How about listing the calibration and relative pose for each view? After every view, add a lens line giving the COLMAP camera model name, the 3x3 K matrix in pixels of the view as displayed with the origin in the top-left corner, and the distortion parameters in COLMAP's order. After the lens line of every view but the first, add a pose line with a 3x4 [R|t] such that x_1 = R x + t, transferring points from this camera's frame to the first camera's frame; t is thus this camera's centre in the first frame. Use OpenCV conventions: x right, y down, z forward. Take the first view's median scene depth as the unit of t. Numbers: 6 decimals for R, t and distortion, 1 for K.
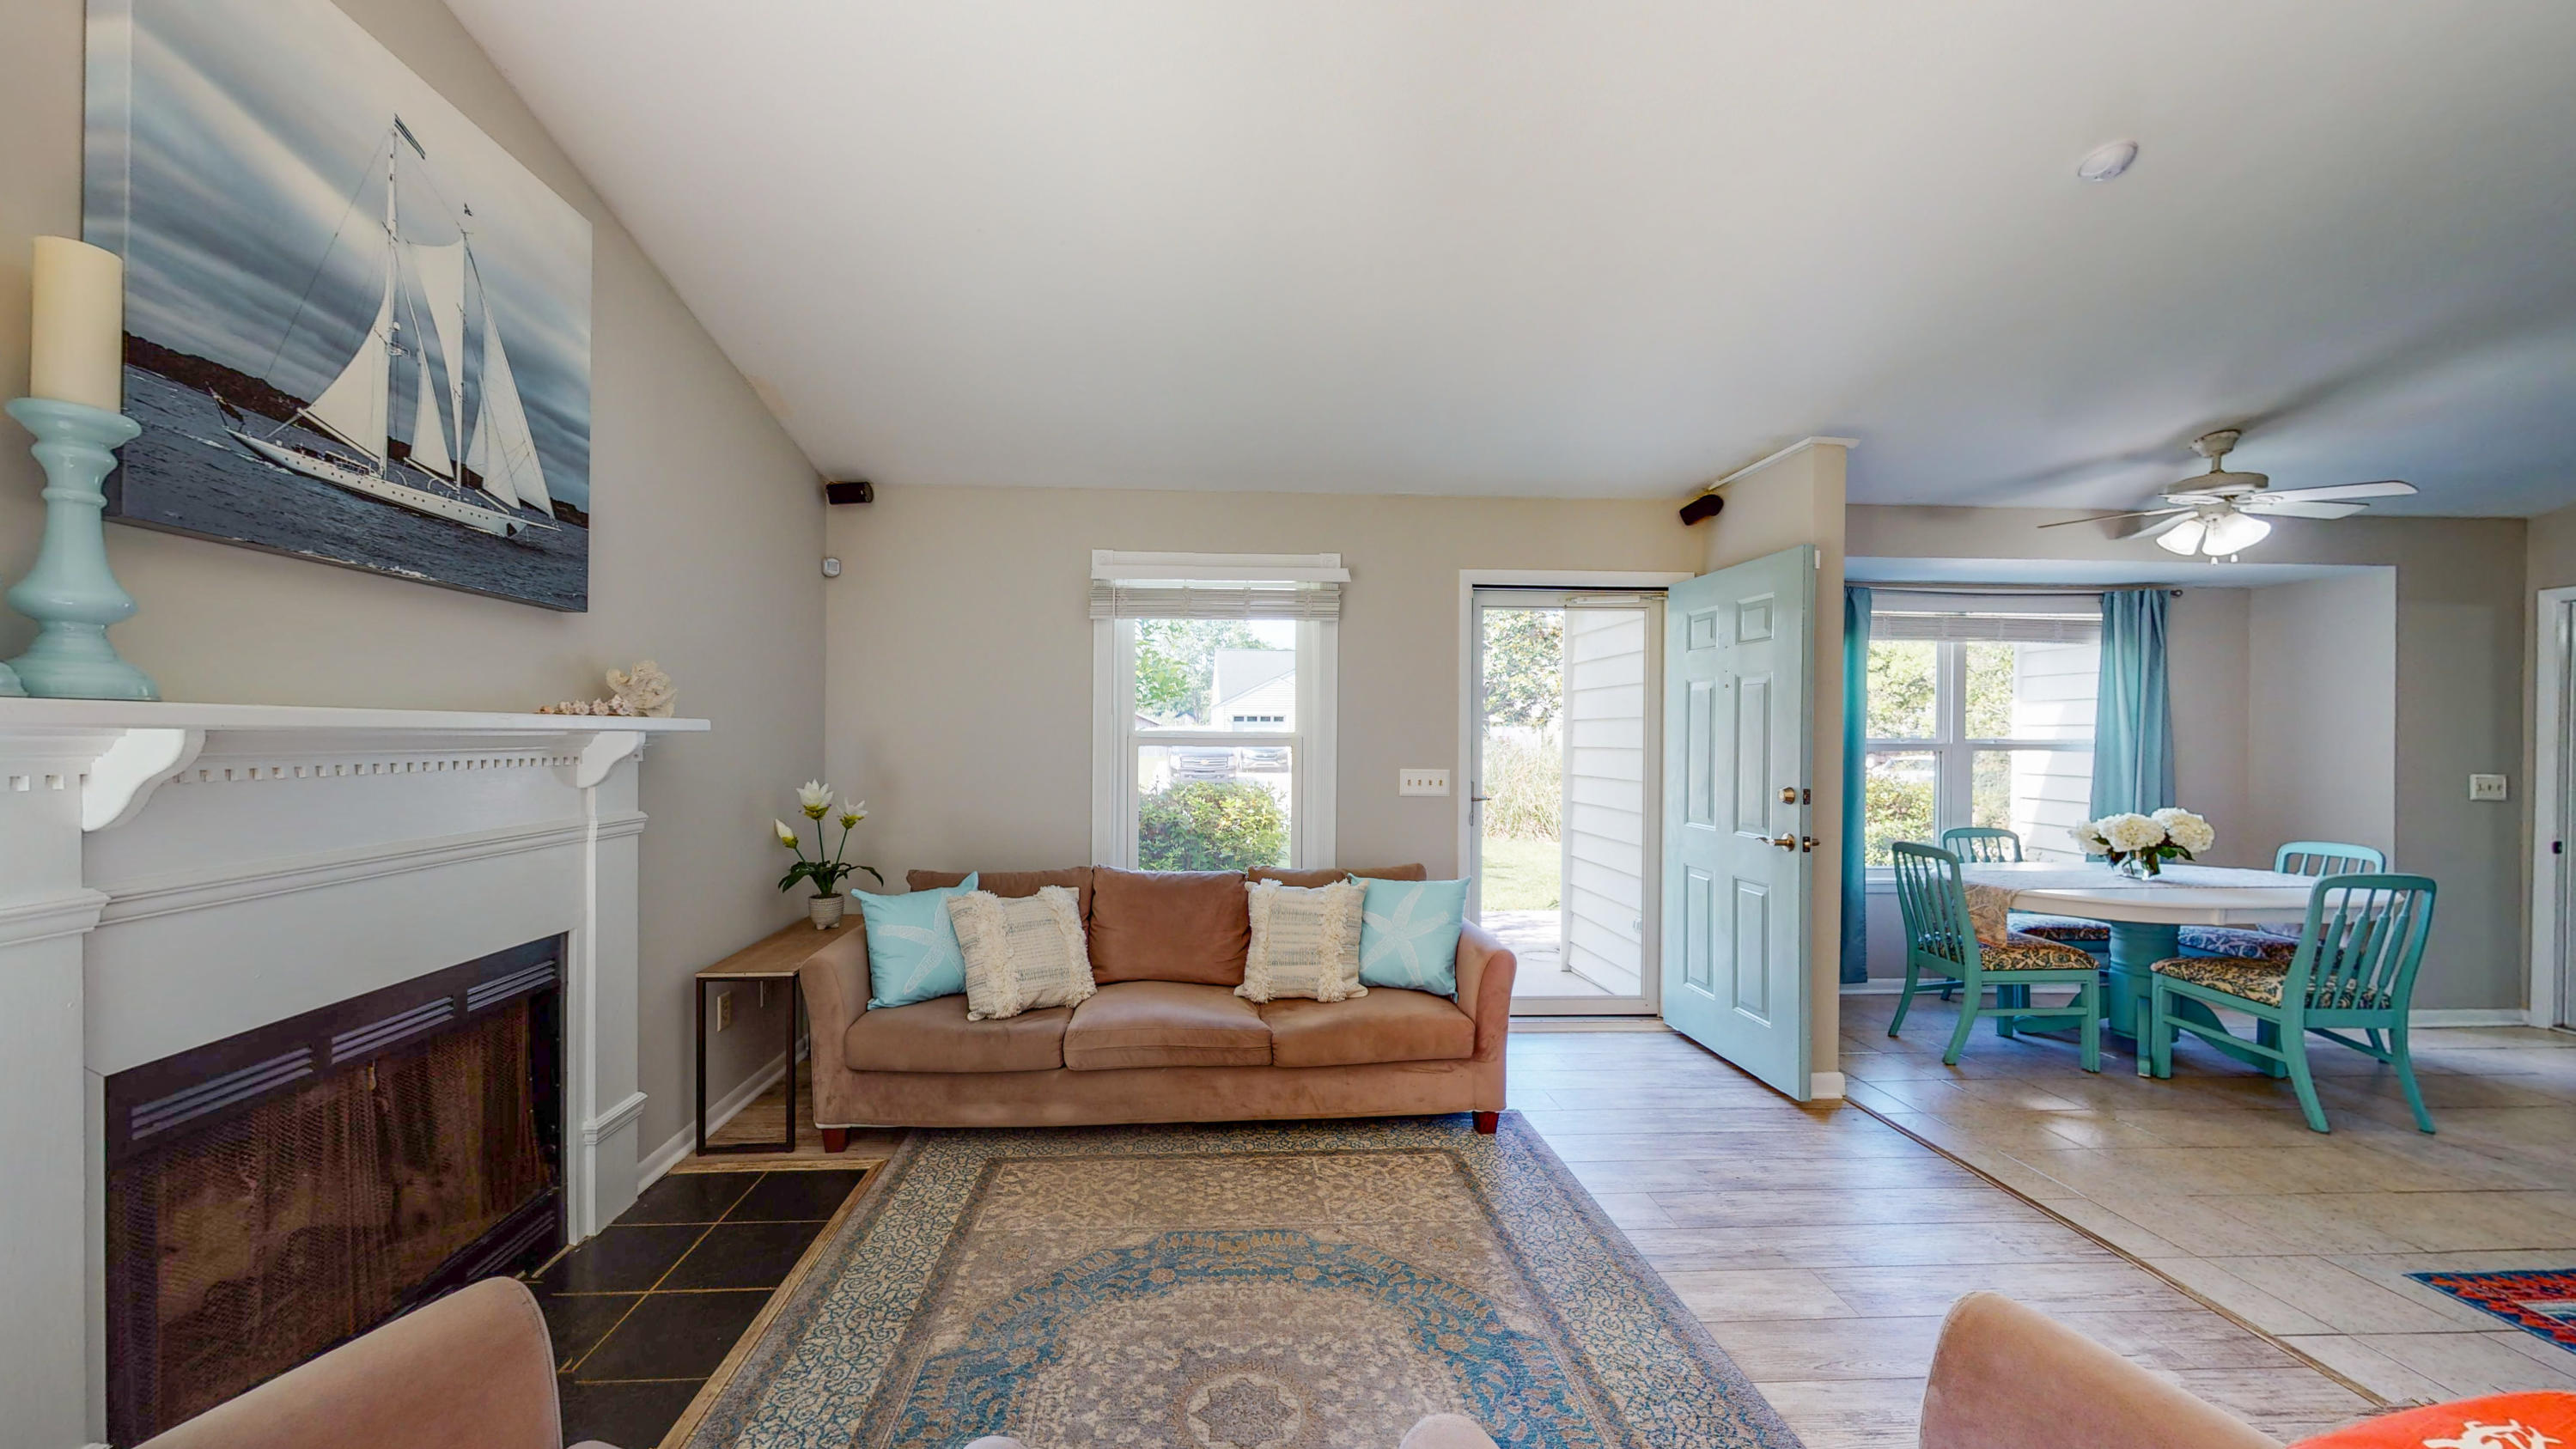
lens RADIAL K [[885.4, 0, 1244.3], [0, 885.4, 745.3], [0, 0, 1]] dist [0.000140, 0.000116]
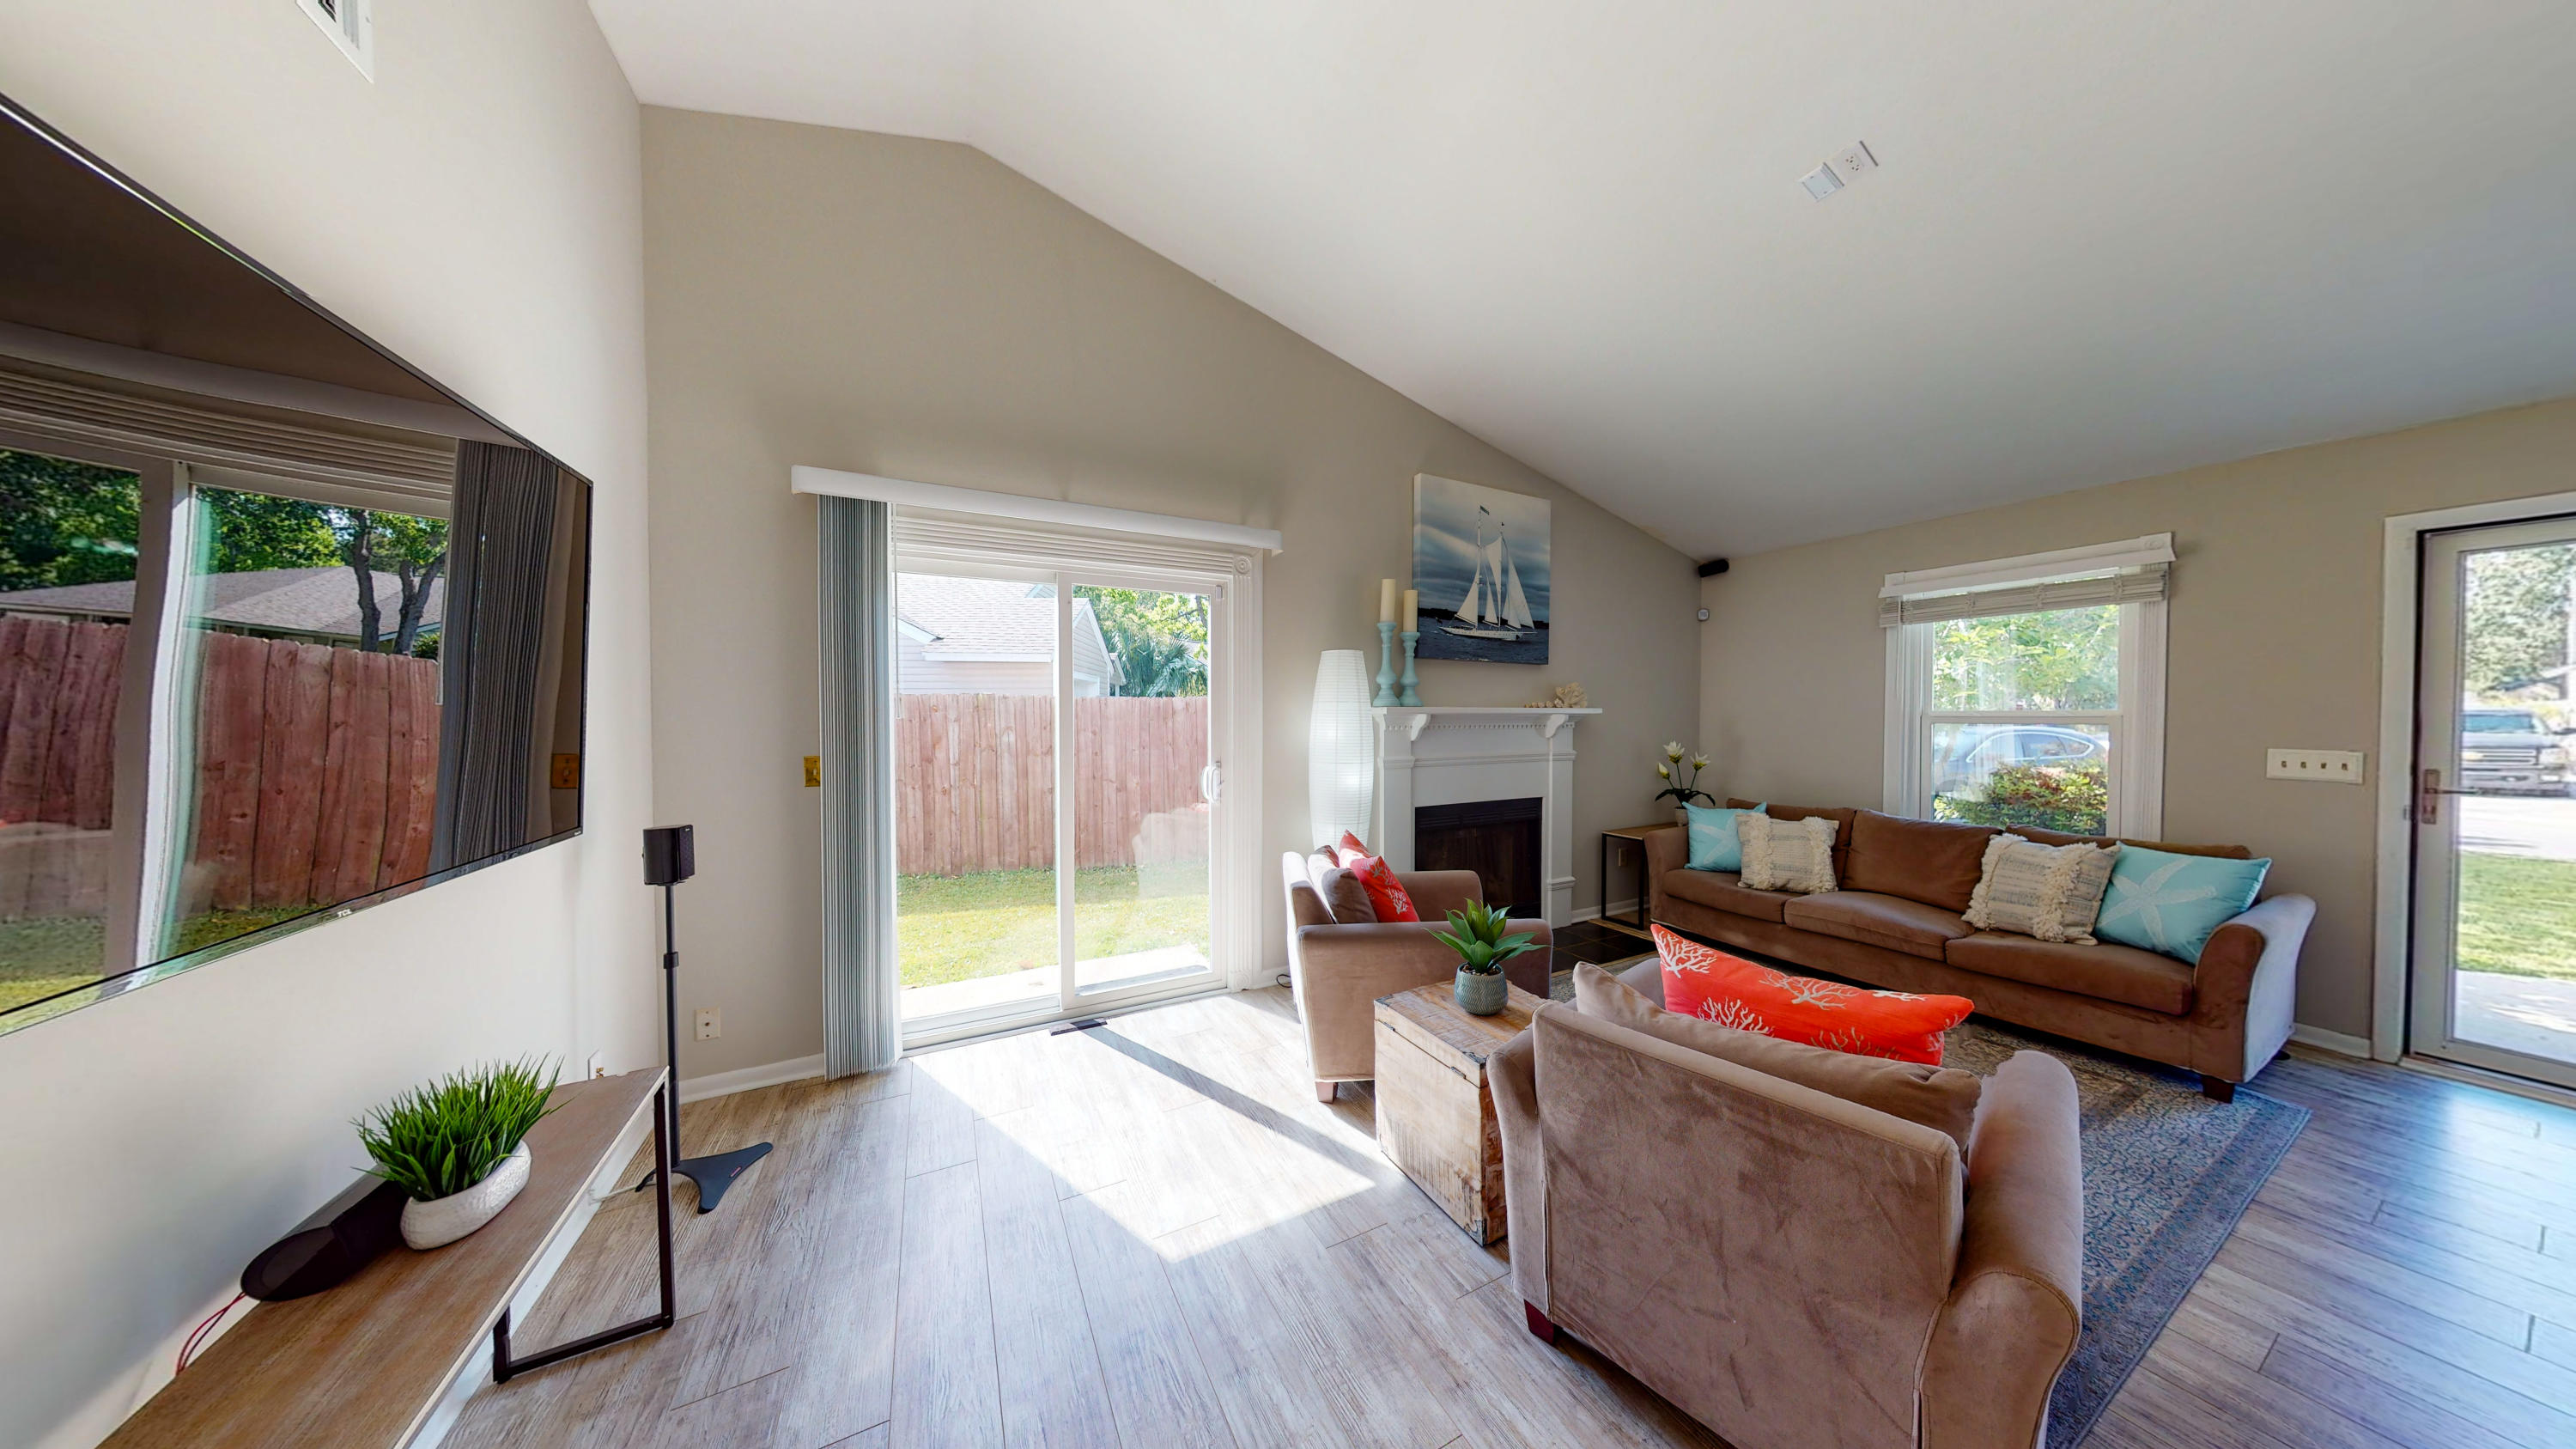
lens RADIAL K [[725.7, 0, 1340.2], [0, 725.7, 730.4], [0, 0, 1]] dist [-0.000465, -0.000010]
pose [[0.457420, 0.011999, -0.889170, 0.722421], [-0.007569, 0.999925, 0.009600, 0.012432], [0.889218, 0.002339, 0.457477, -0.381294]]
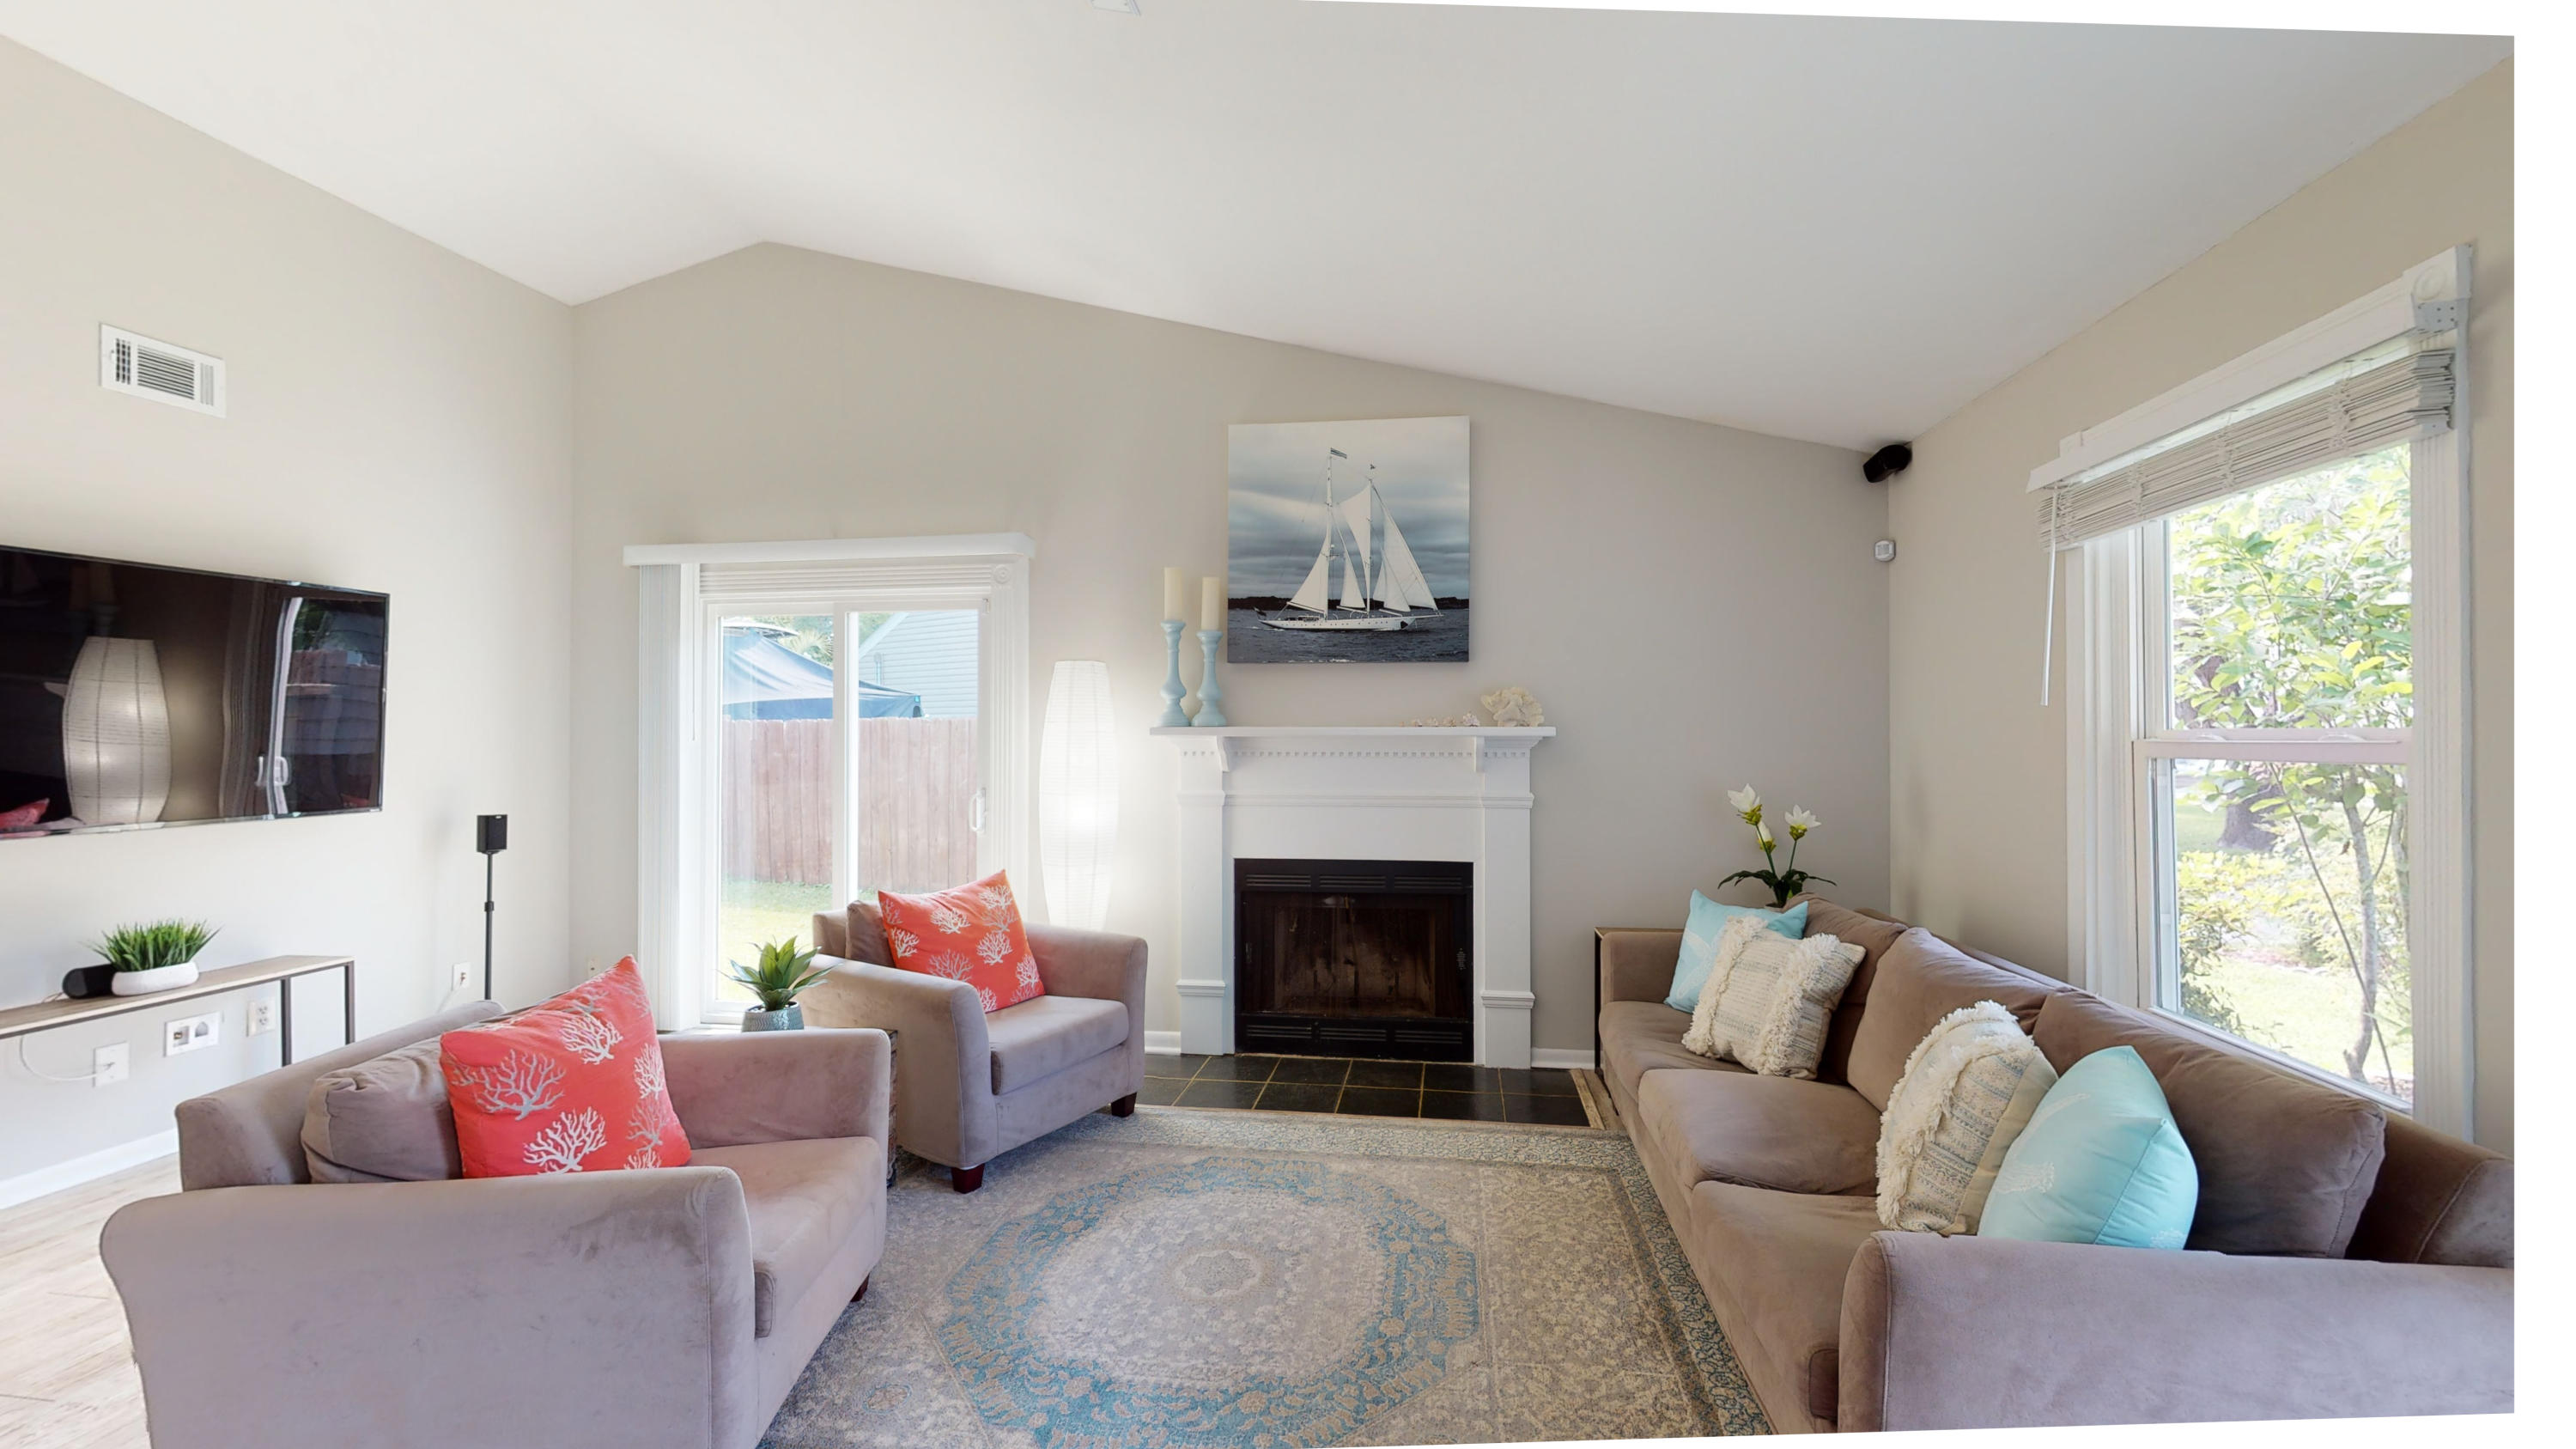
lens RADIAL K [[1000.4, 0, 1314.0], [0, 1000.4, 737.1], [0, 0, 1]] dist [-0.000844, 0.000407]
pose [[-0.186985, -0.009904, -0.982313, 1.032113], [-0.013501, 0.999881, -0.007511, 0.001550], [0.982270, 0.011858, -0.187096, 1.041173]]
